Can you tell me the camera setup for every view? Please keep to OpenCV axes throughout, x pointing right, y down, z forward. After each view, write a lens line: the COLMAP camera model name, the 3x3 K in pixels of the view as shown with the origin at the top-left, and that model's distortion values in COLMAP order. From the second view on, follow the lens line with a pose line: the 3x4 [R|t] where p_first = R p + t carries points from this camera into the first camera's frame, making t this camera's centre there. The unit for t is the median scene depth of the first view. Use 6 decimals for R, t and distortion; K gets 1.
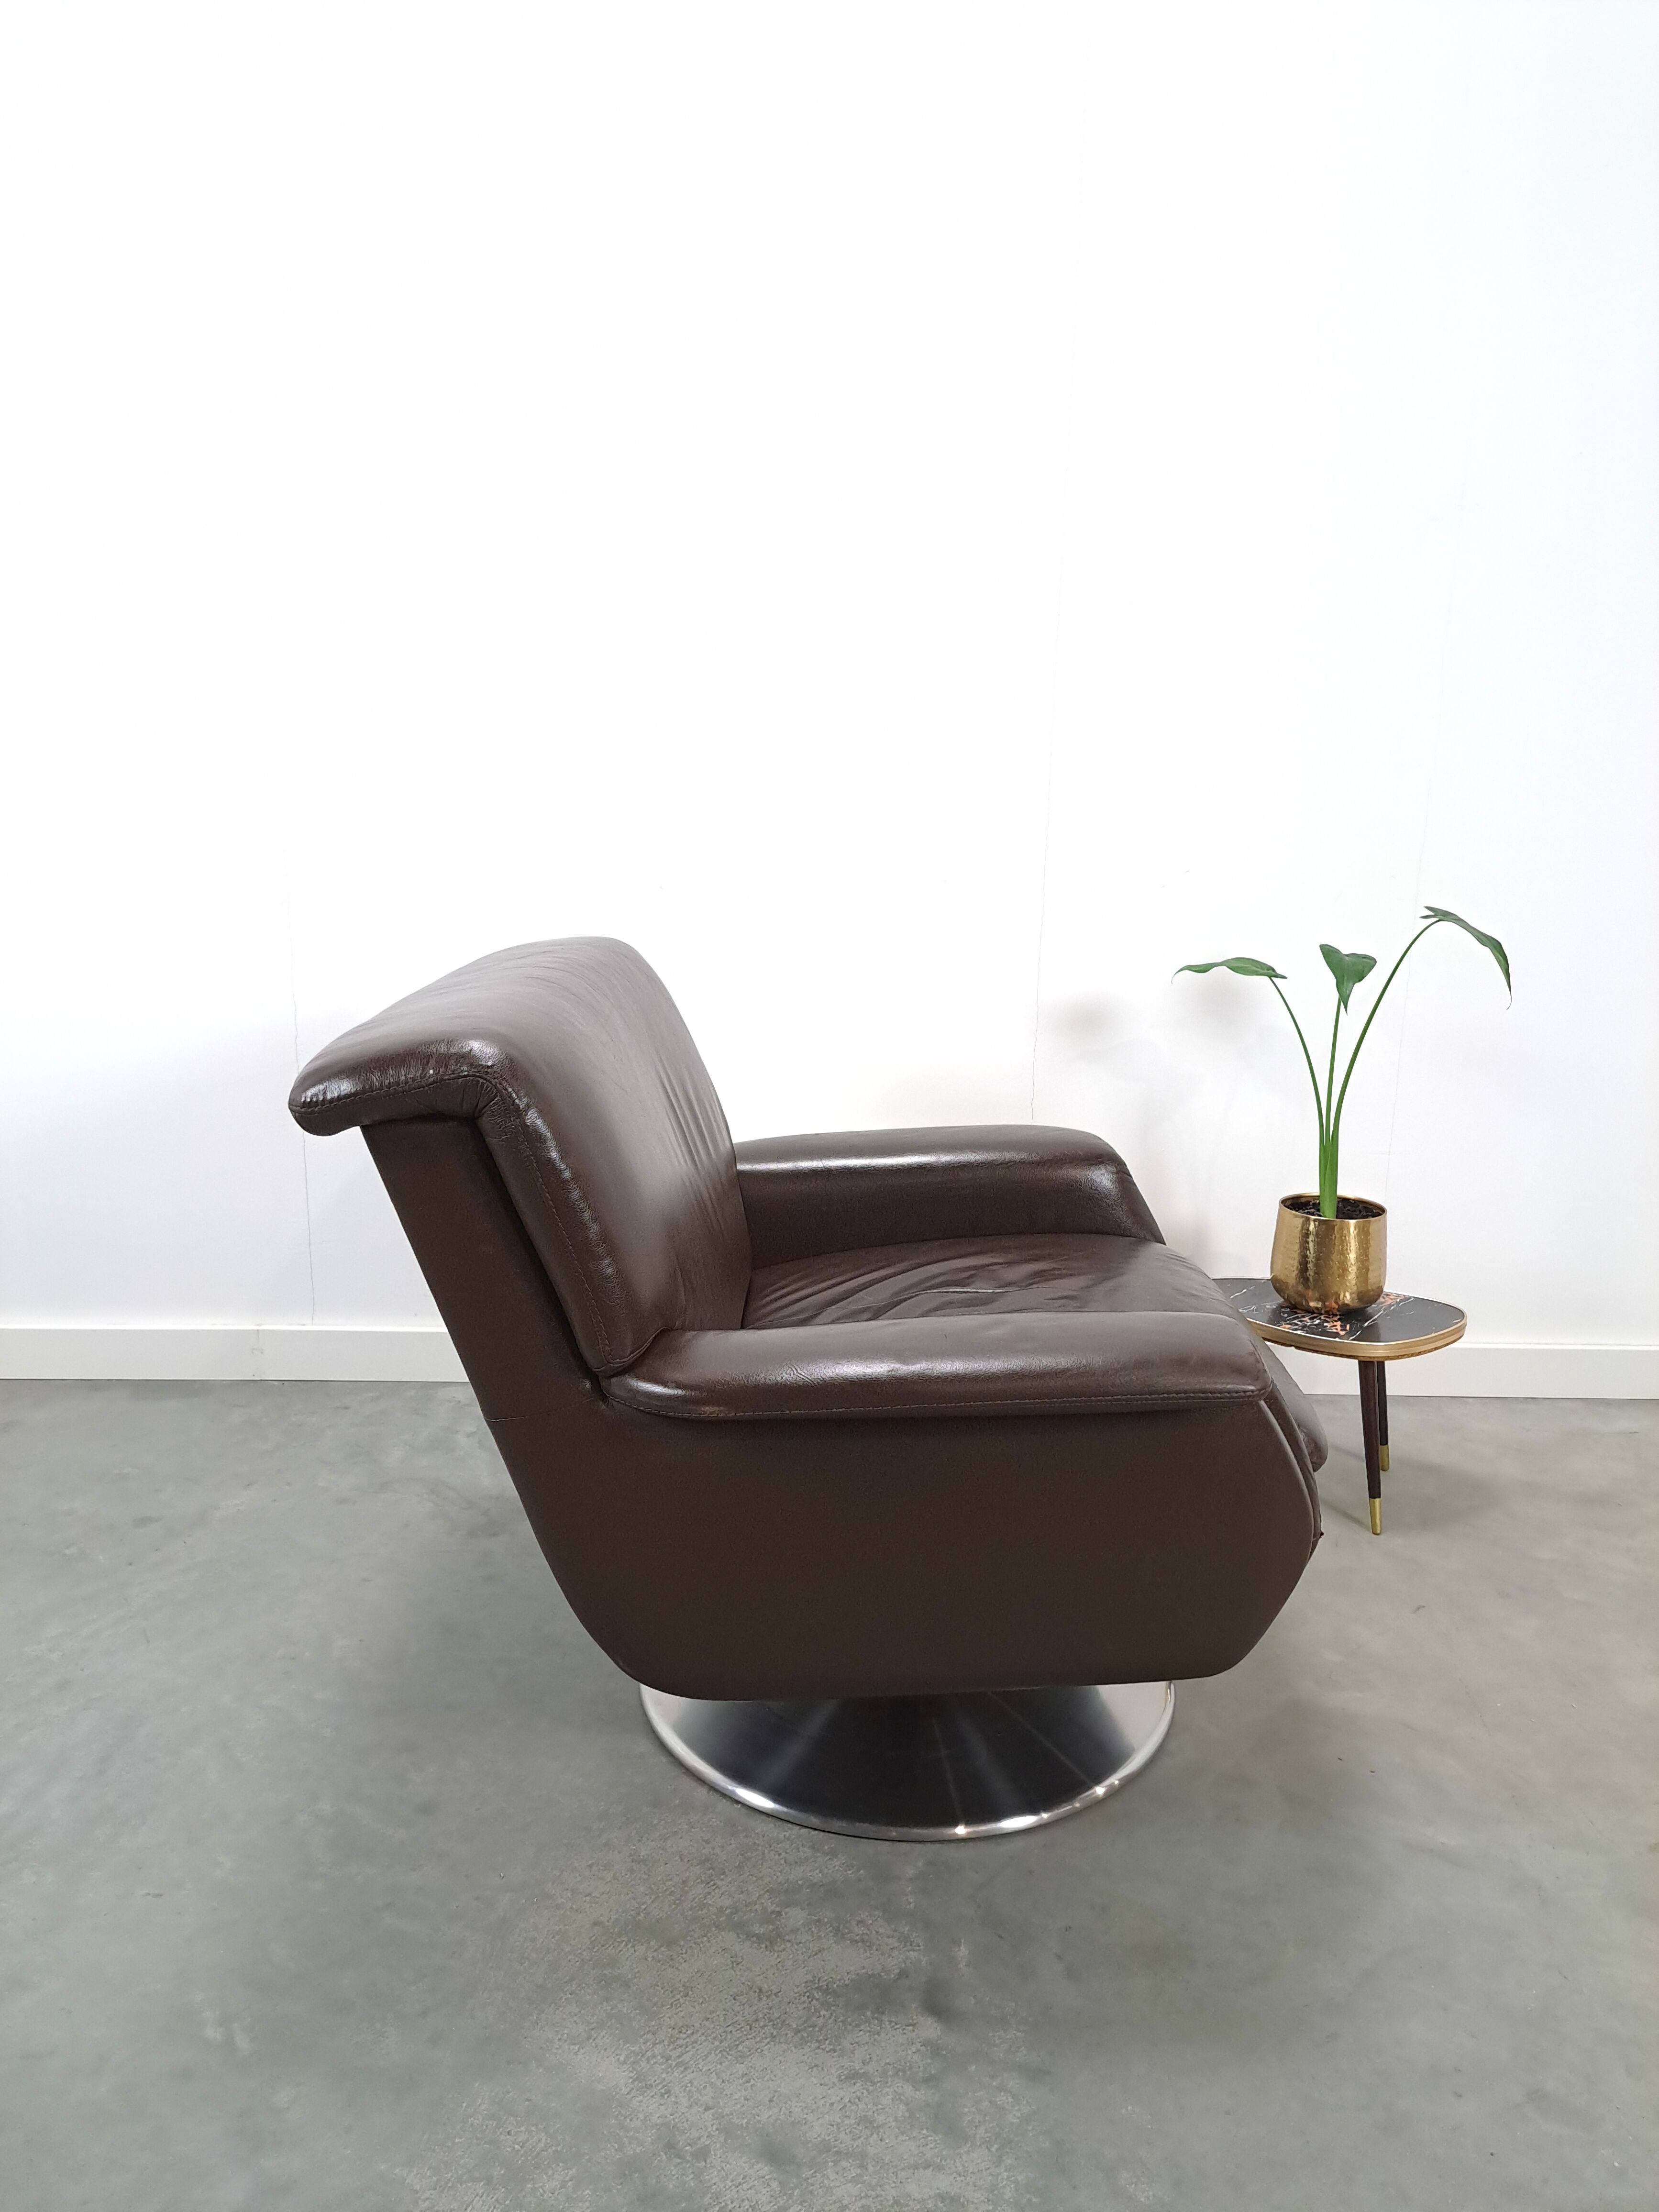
lens RADIAL K [[1584.9, 0, 850.4], [0, 1584.9, 1125.9], [0, 0, 1]] dist [0.026156, -0.003628]
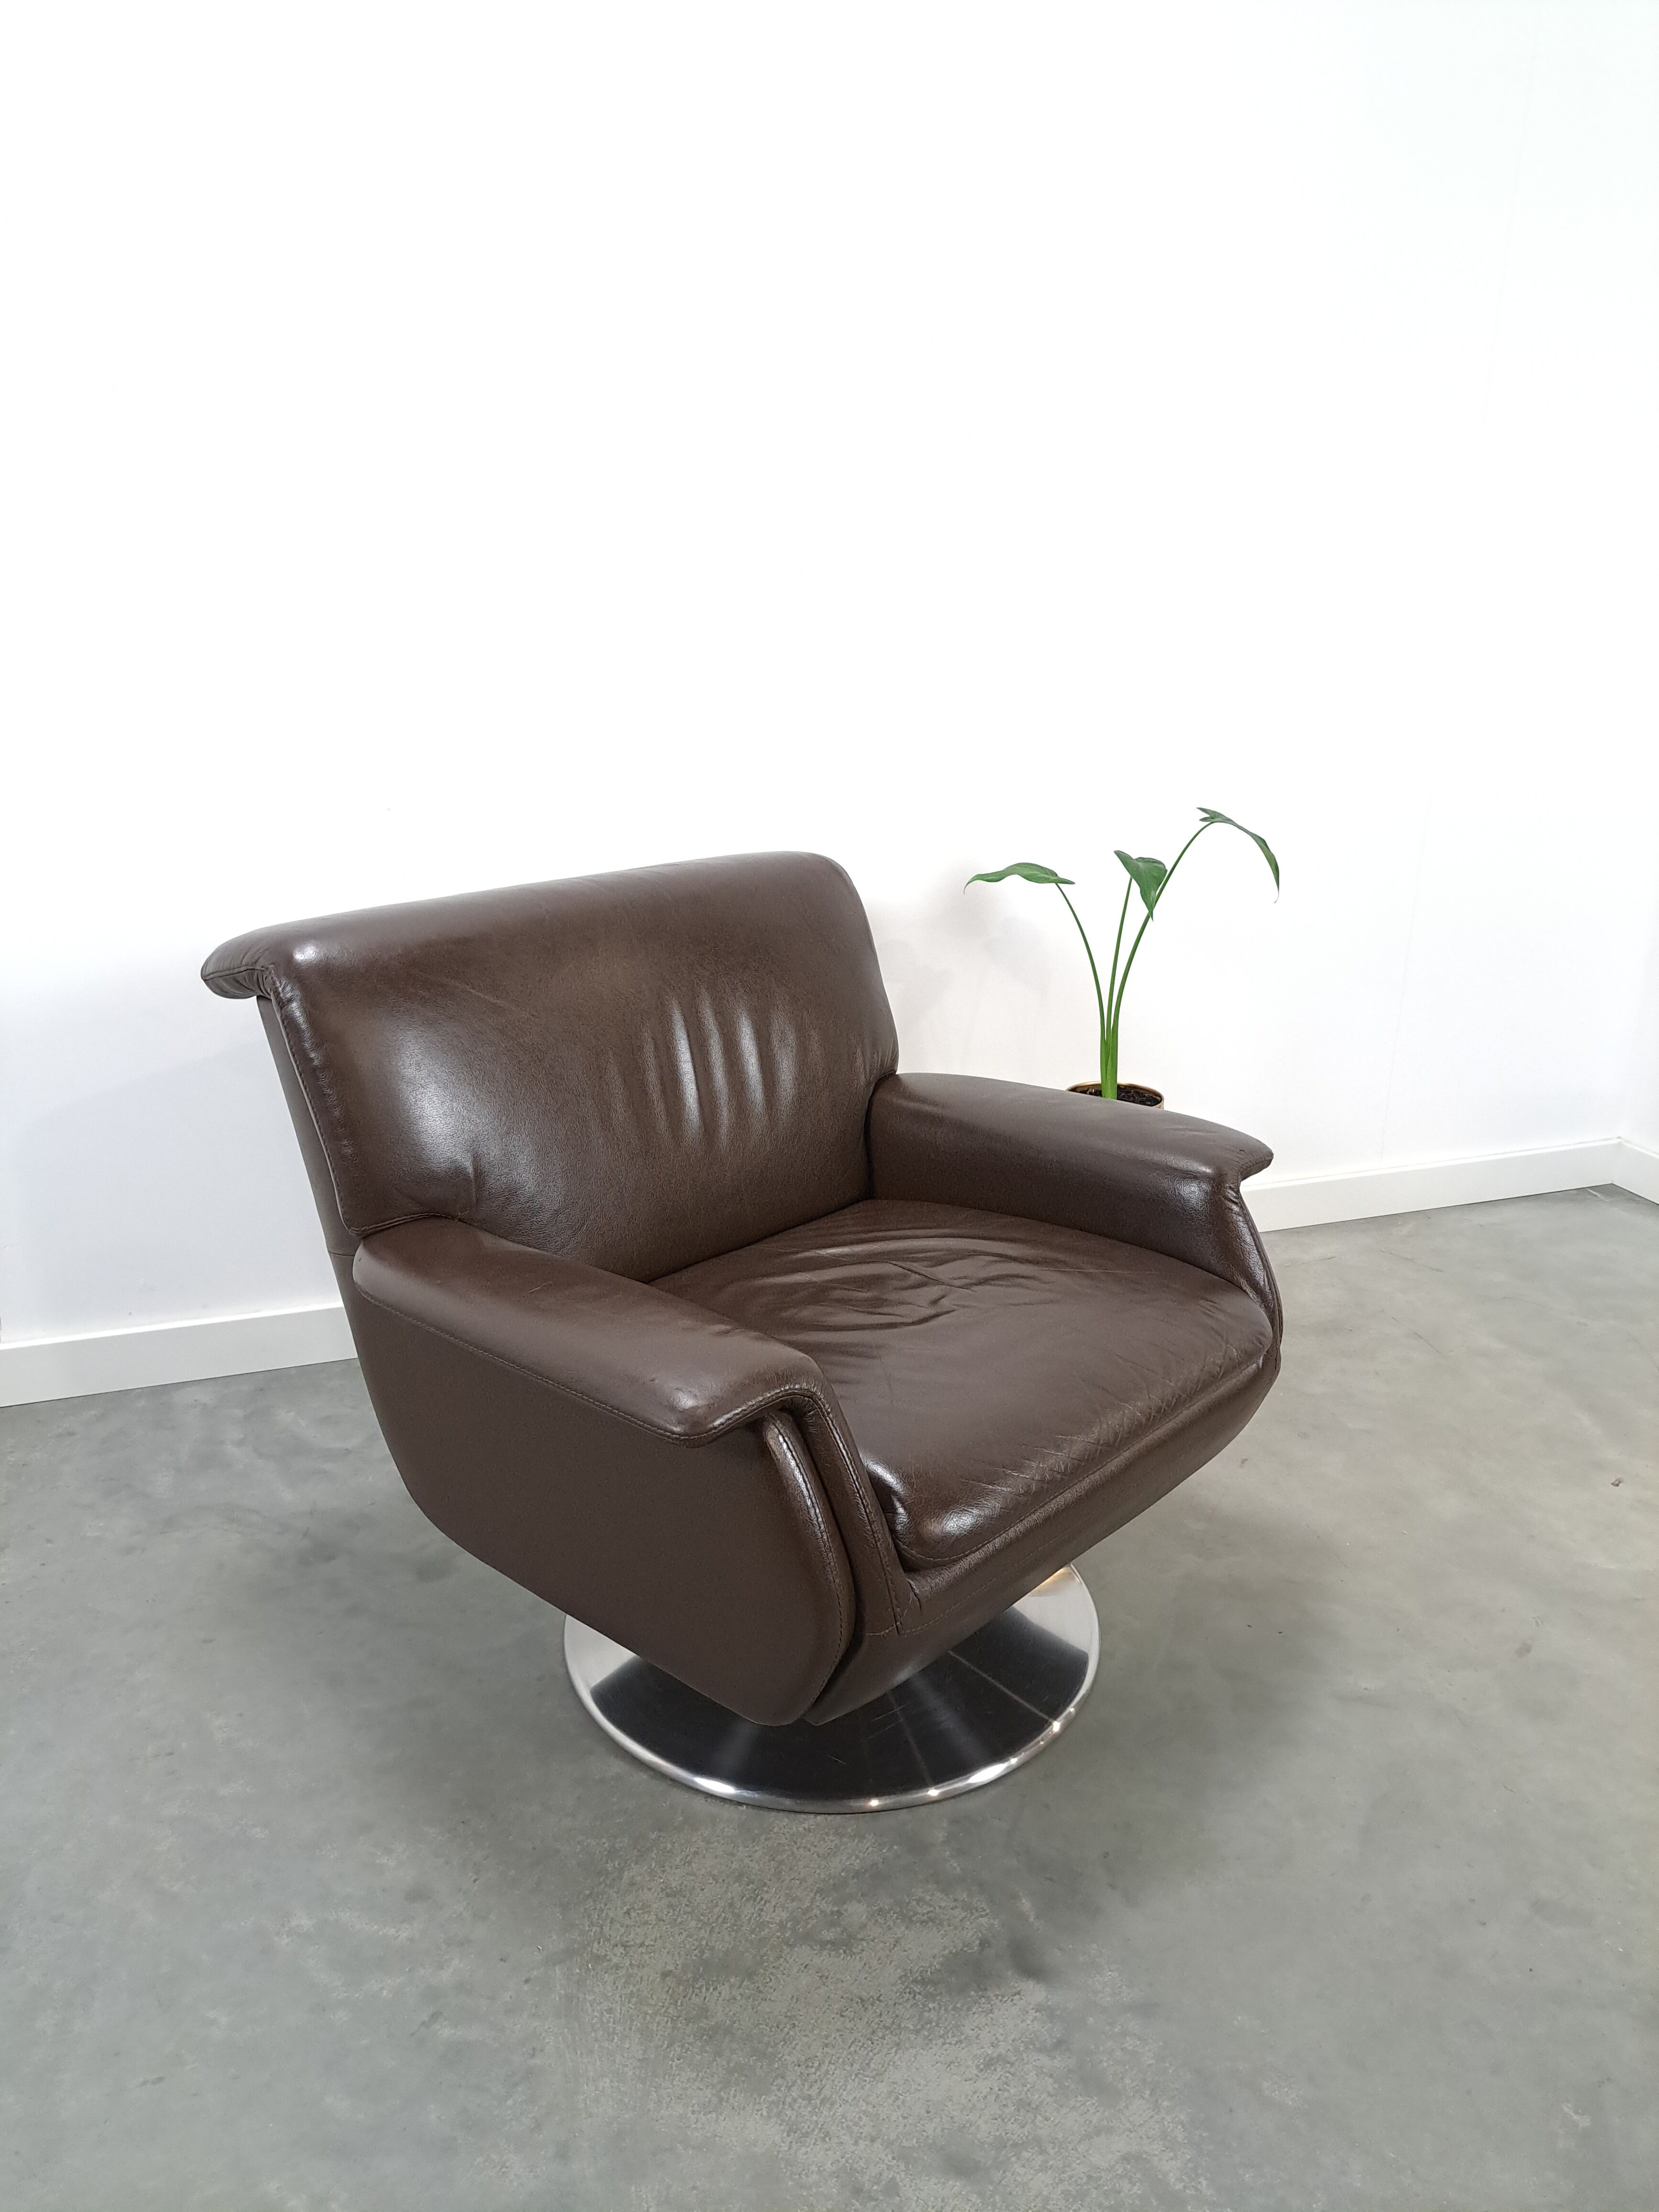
lens RADIAL K [[1591.9, 0, 831.1], [0, 1591.9, 1101.2], [0, 0, 1]] dist [0.028191, -0.004129]
pose [[0.946848, -0.106245, 0.303629, -0.296797], [0.076555, 0.991188, 0.108101, -0.113509], [-0.312438, -0.079111, 0.946638, 0.097950]]
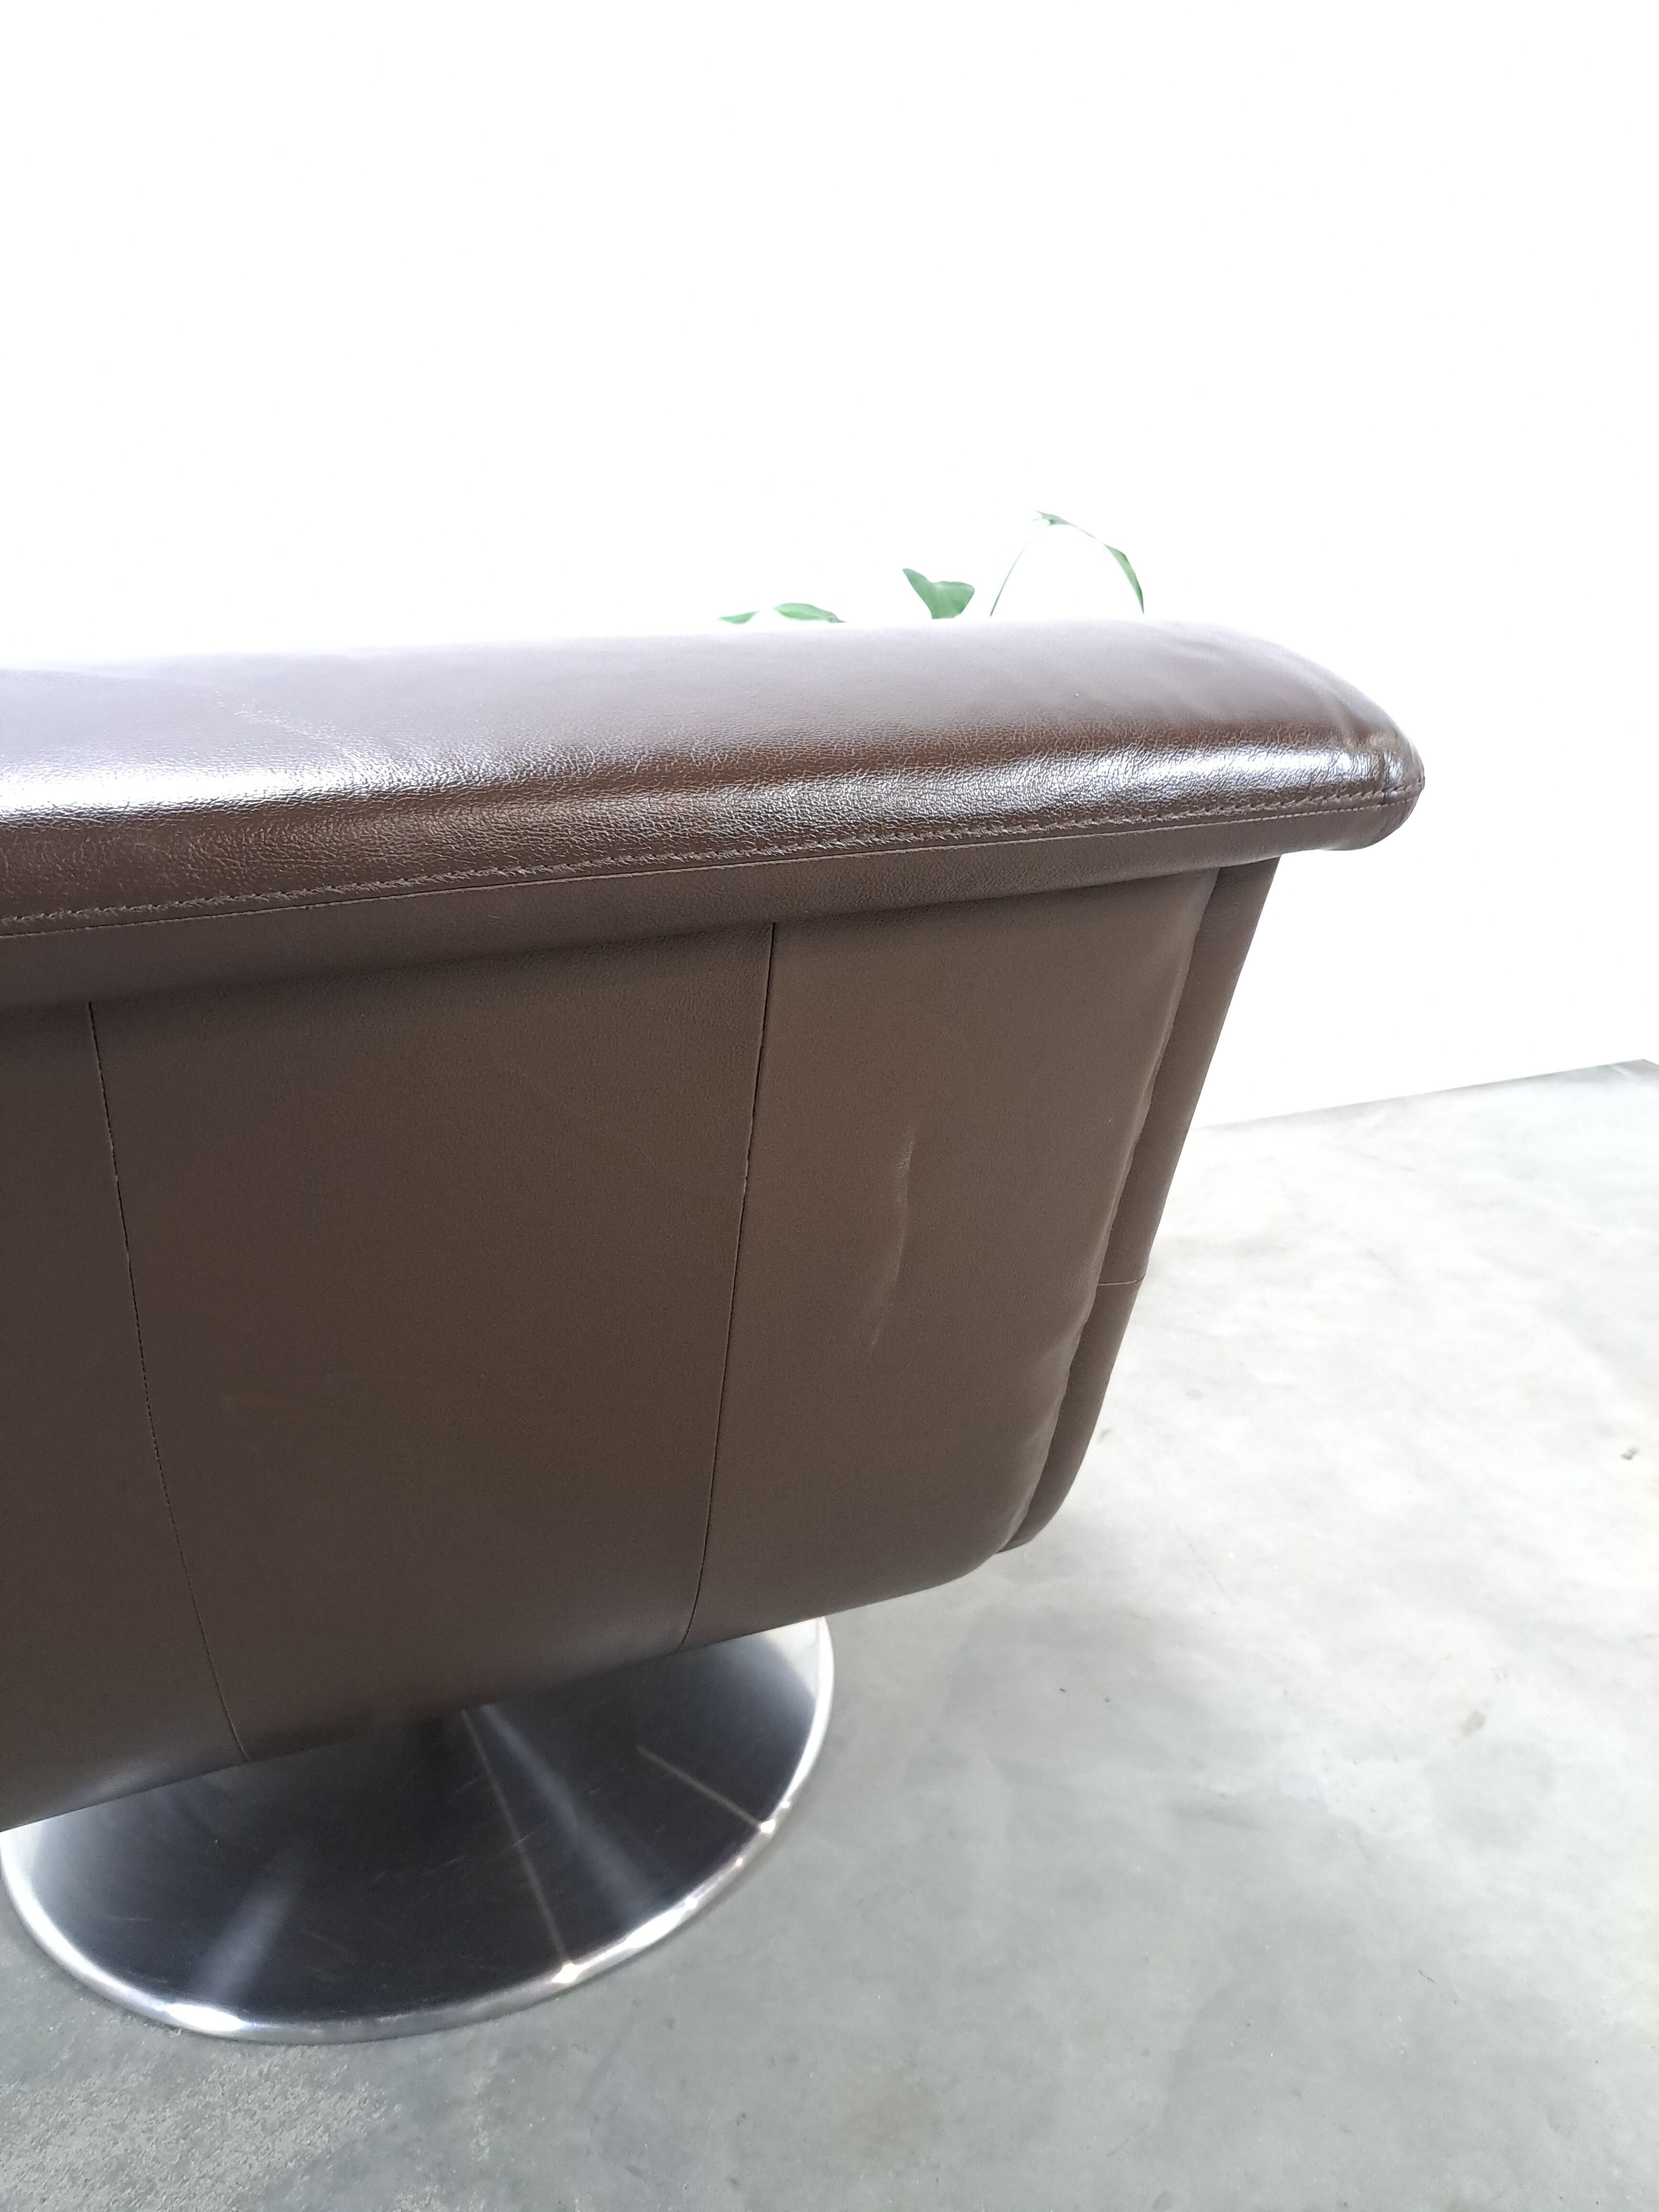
lens RADIAL K [[1614.6, 0, 837.2], [0, 1614.6, 1102.5], [0, 0, 1]] dist [0.015729, -0.002934]
pose [[0.950663, -0.139319, 0.277184, 0.049969], [0.100955, 0.983787, 0.148228, 0.016786], [-0.293341, -0.112931, 0.949314, 0.419394]]
